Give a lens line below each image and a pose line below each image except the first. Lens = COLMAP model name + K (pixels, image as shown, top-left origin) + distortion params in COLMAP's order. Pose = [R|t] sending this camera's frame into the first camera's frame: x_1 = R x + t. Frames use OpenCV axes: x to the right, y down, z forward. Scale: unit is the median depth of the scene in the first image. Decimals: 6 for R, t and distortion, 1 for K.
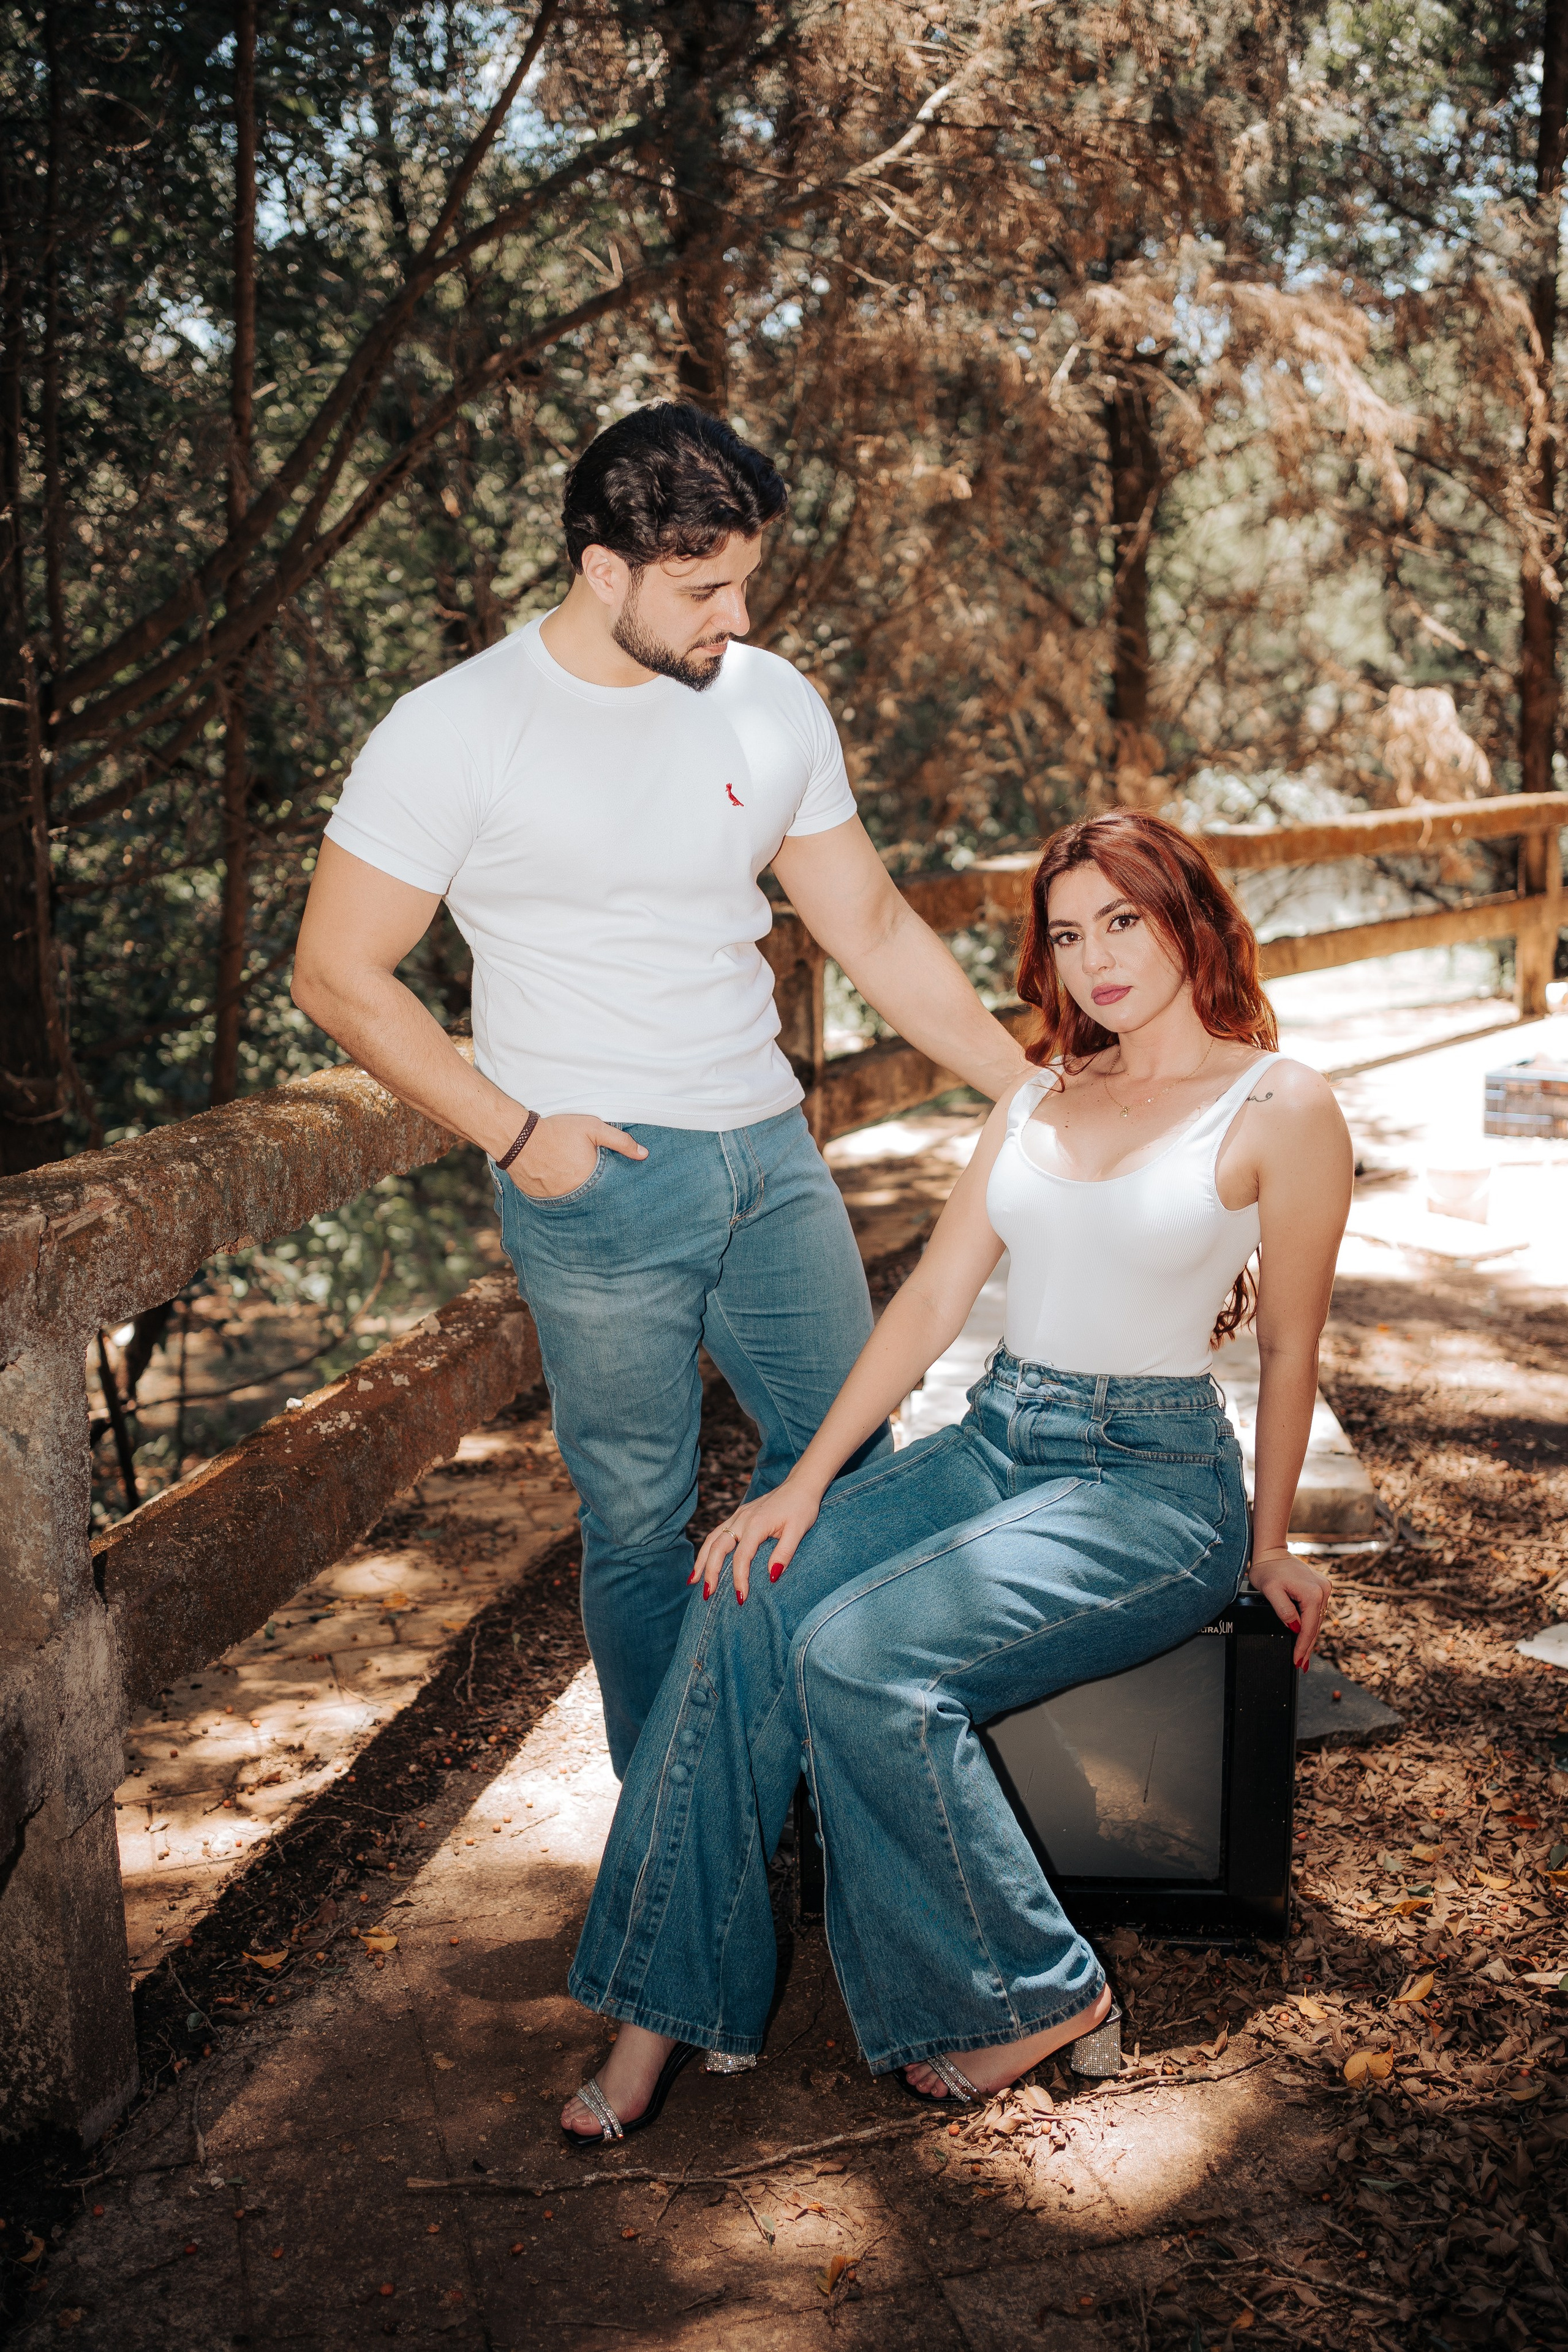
lens RADIAL K [[2446.7, 0, 787.9], [0, 2446.7, 1175.3], [0, 0, 1]] dist [-0.026315, 0.179899]
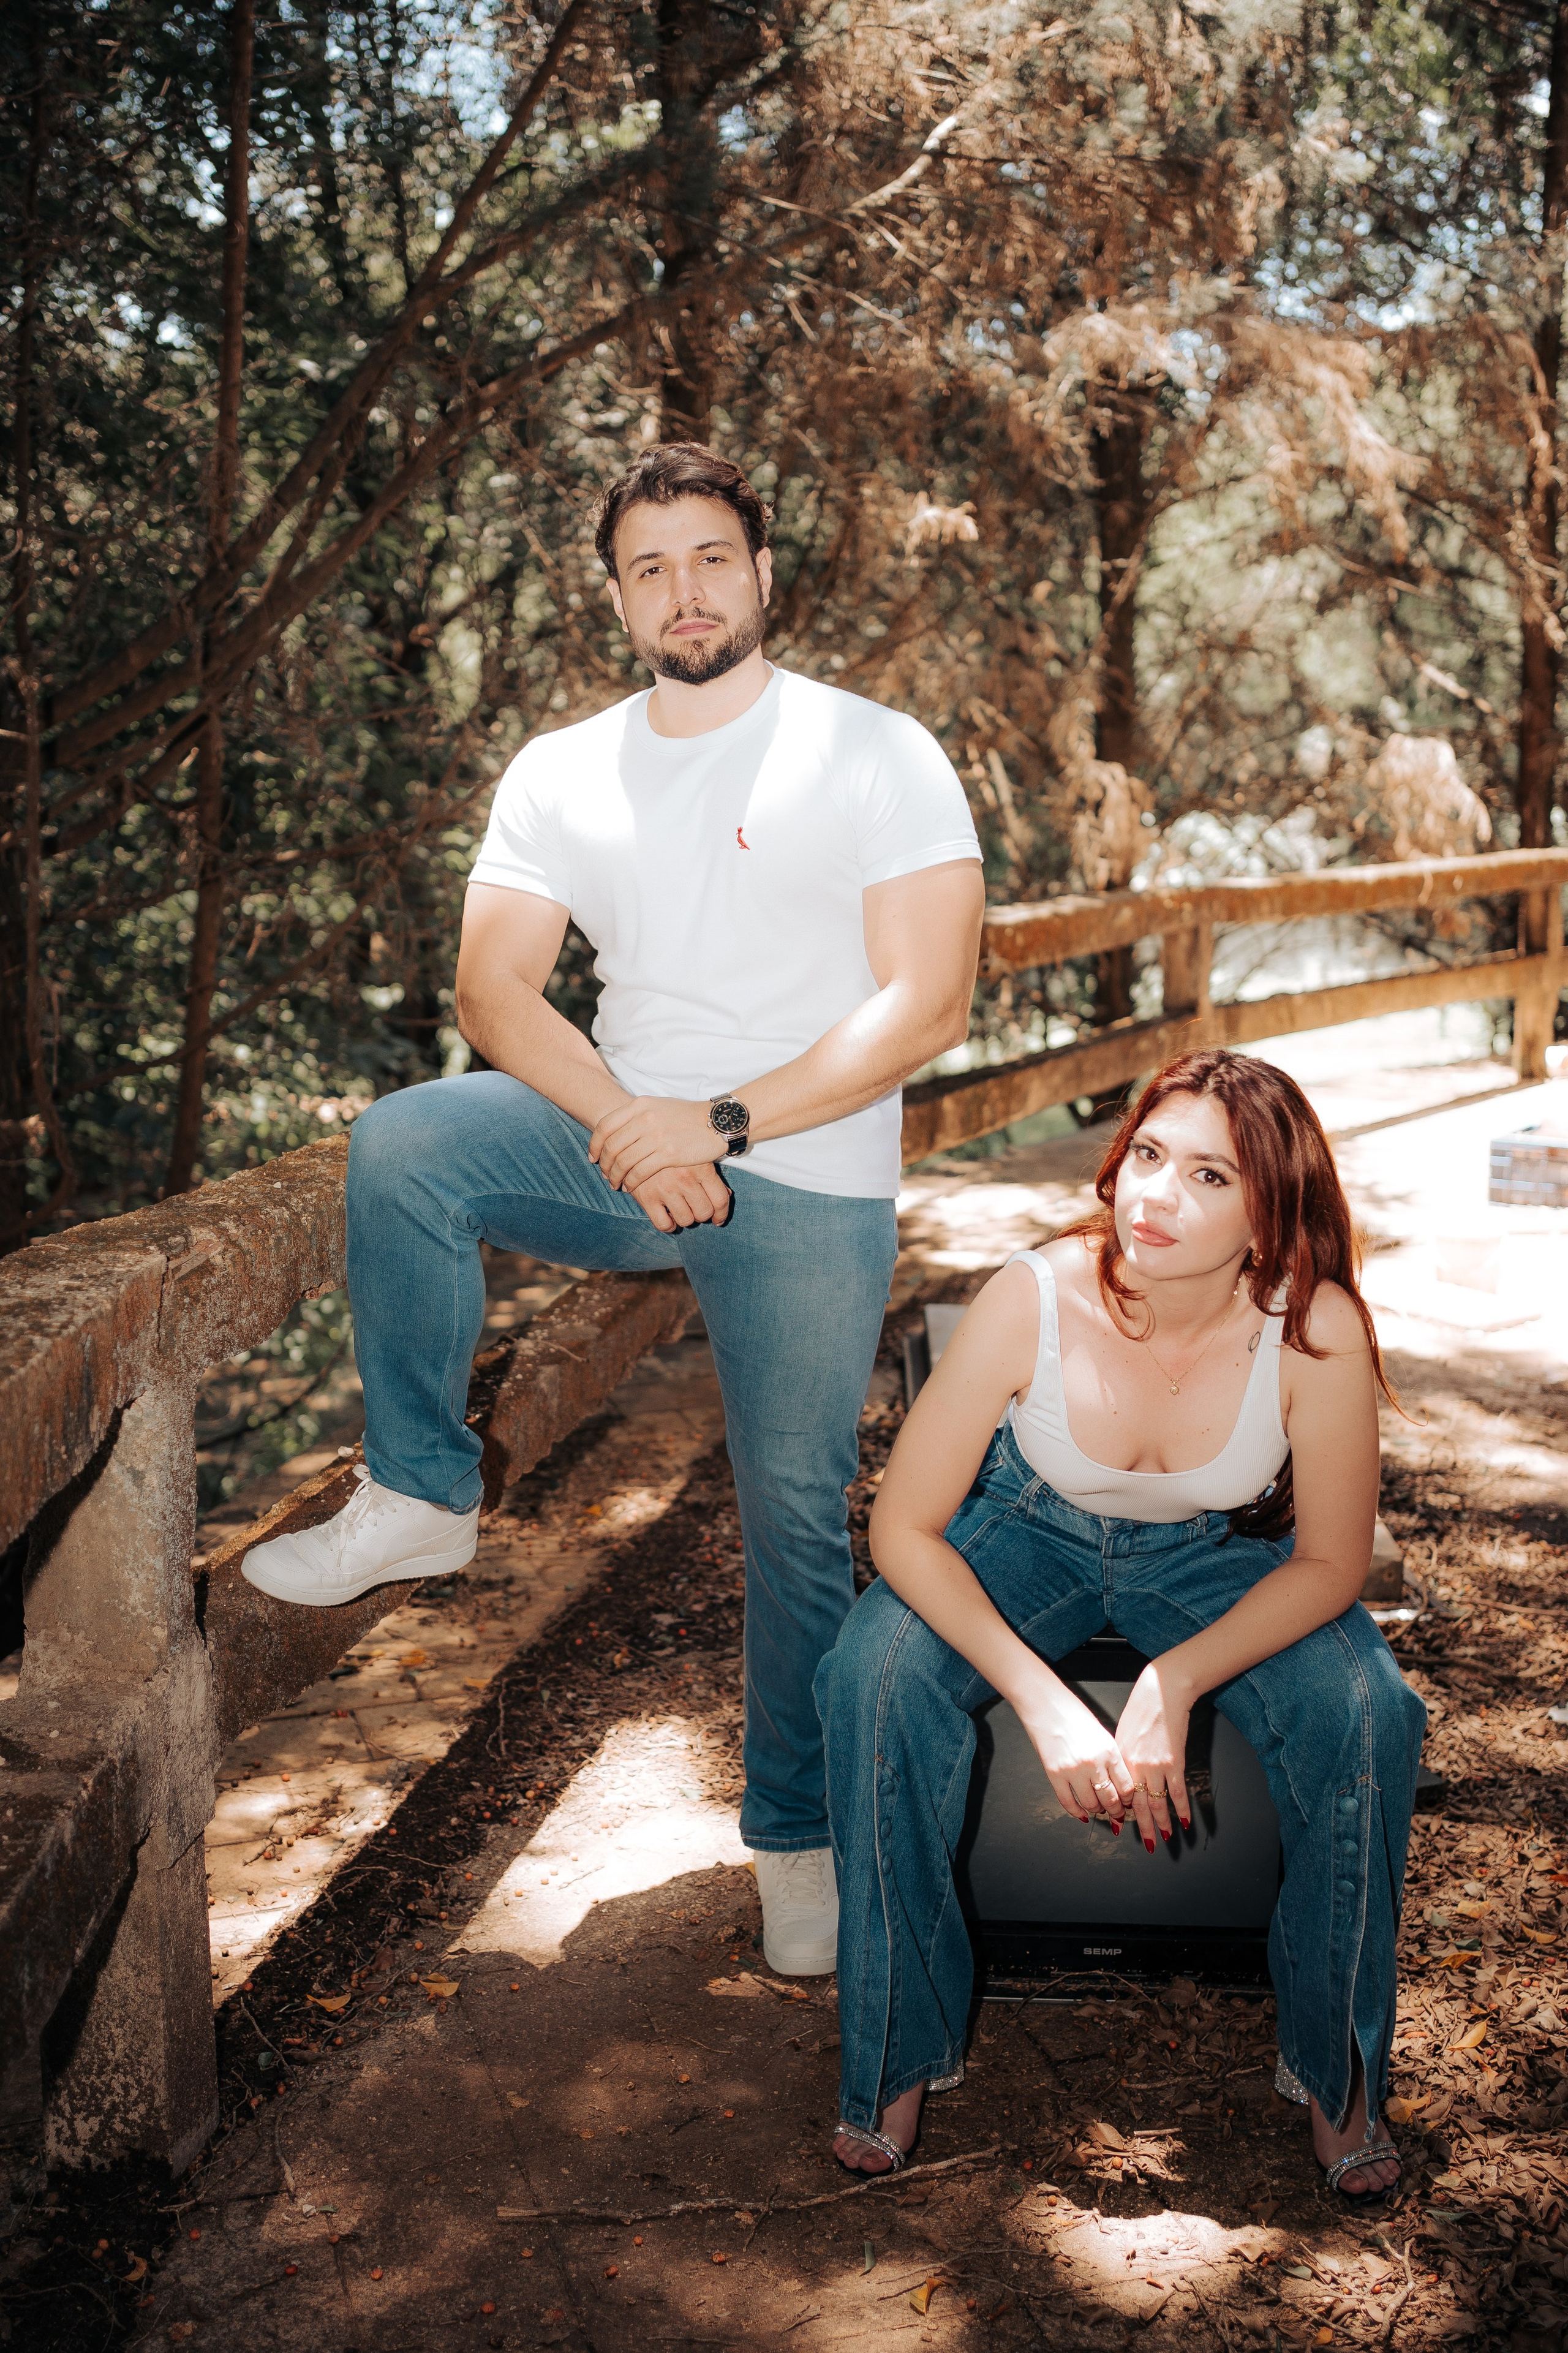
lens RADIAL K [[2658.3, 0, 780.9], [0, 2658.3, 1181.2], [0, 0, 1]] dist [-0.020884, 0.173958]
pose [[0.999405, 0.016040, 0.030532, -0.055516], [-0.015397, 0.999657, -0.021181, 0.003211], [-0.030861, 0.020698, 0.999309, -0.084877]]
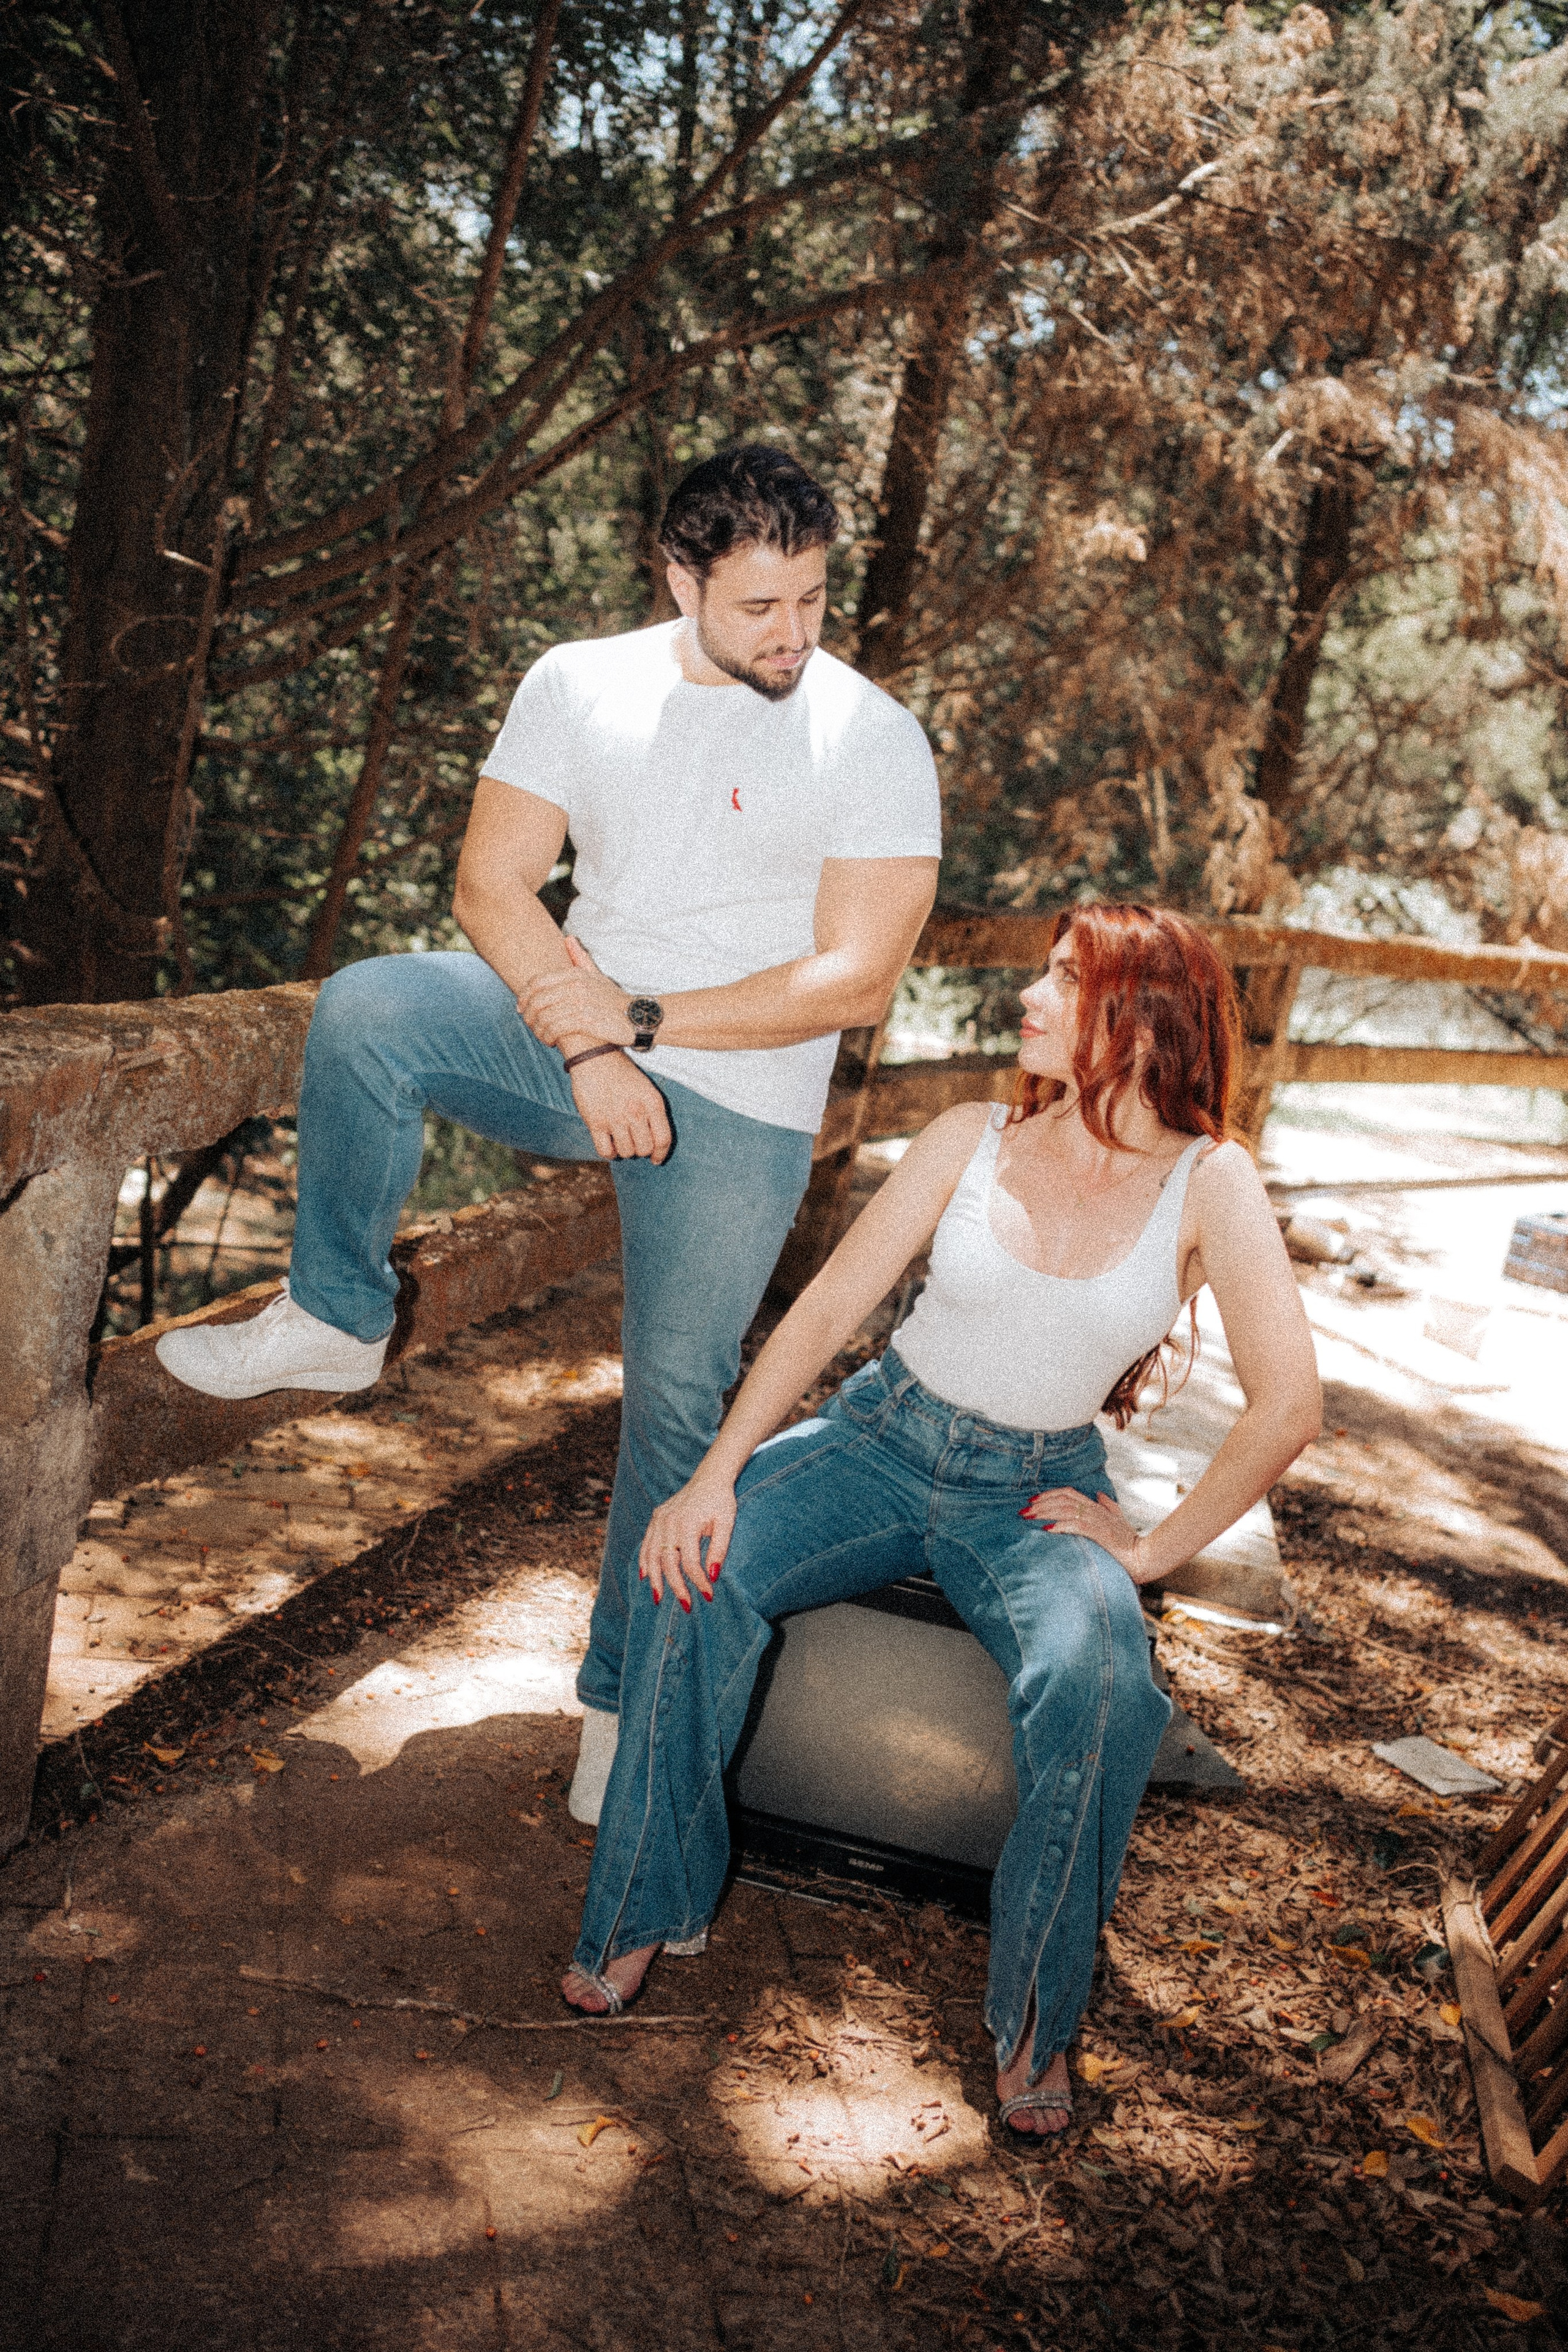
lens RADIAL K [[2465.3, 0, 792.4], [0, 2465.3, 1179.9], [0, 0, 1]] dist [-0.021462, 0.176175]
pose [[0.974945, 0.220792, -0.027090, 0.028683], [-0.220557, 0.975307, 0.011397, -0.003854], [0.028937, -0.005137, 0.999568, -0.077851]]
